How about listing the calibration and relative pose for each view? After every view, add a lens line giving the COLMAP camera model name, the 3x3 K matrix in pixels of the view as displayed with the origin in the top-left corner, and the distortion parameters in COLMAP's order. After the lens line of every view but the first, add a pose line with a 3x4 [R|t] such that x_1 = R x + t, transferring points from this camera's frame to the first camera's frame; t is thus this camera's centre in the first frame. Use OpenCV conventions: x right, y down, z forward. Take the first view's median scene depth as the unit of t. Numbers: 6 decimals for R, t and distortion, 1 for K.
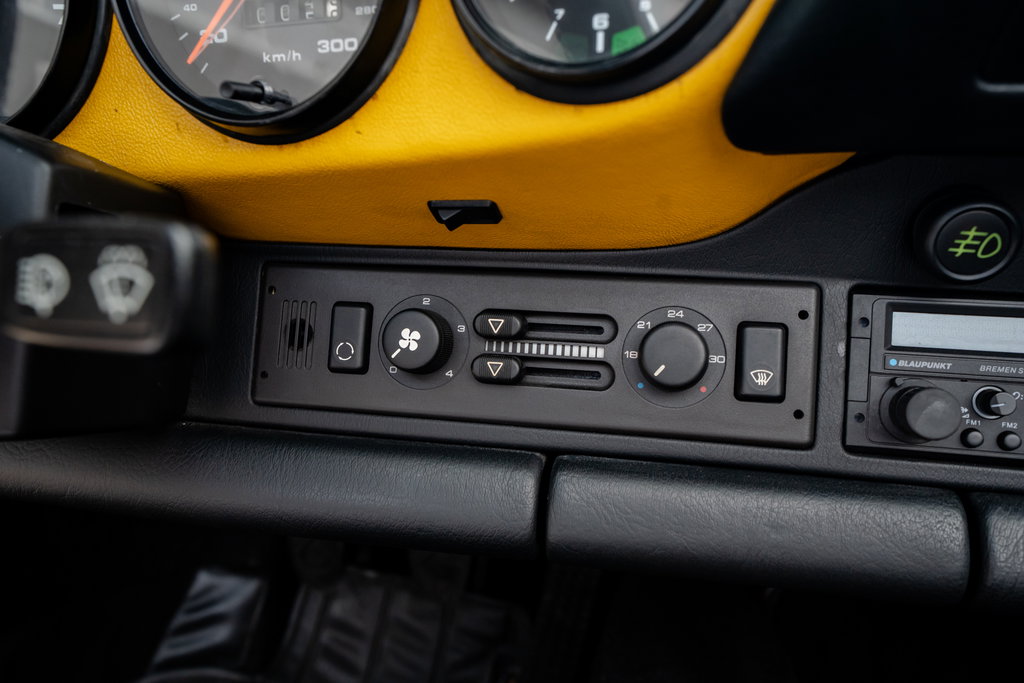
lens RADIAL K [[760.5, 0, 521.8], [0, 760.5, 347.4], [0, 0, 1]] dist [-0.005370, 0.024309]
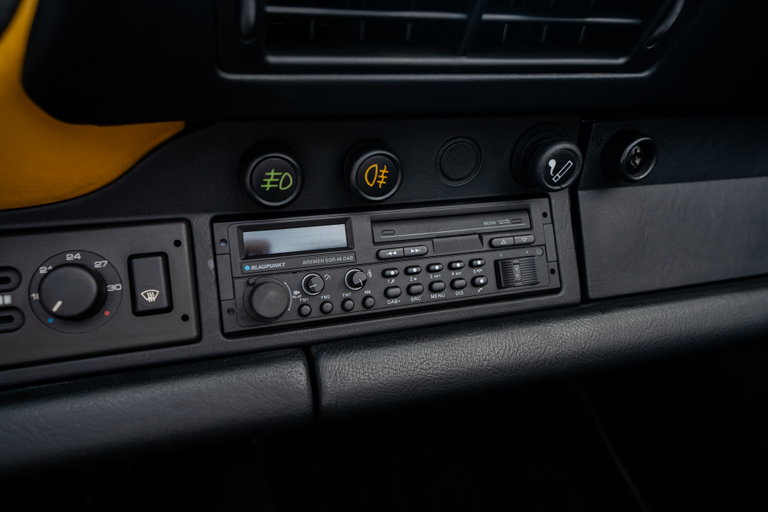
lens RADIAL K [[570.3, 0, 390.9], [0, 570.3, 251.6], [0, 0, 1]] dist [-0.005370, 0.024309]
pose [[0.858537, -0.146530, 0.491369, 0.200697], [0.158225, 0.987240, 0.017948, 0.012850], [-0.487729, 0.062338, 0.870766, -0.051738]]
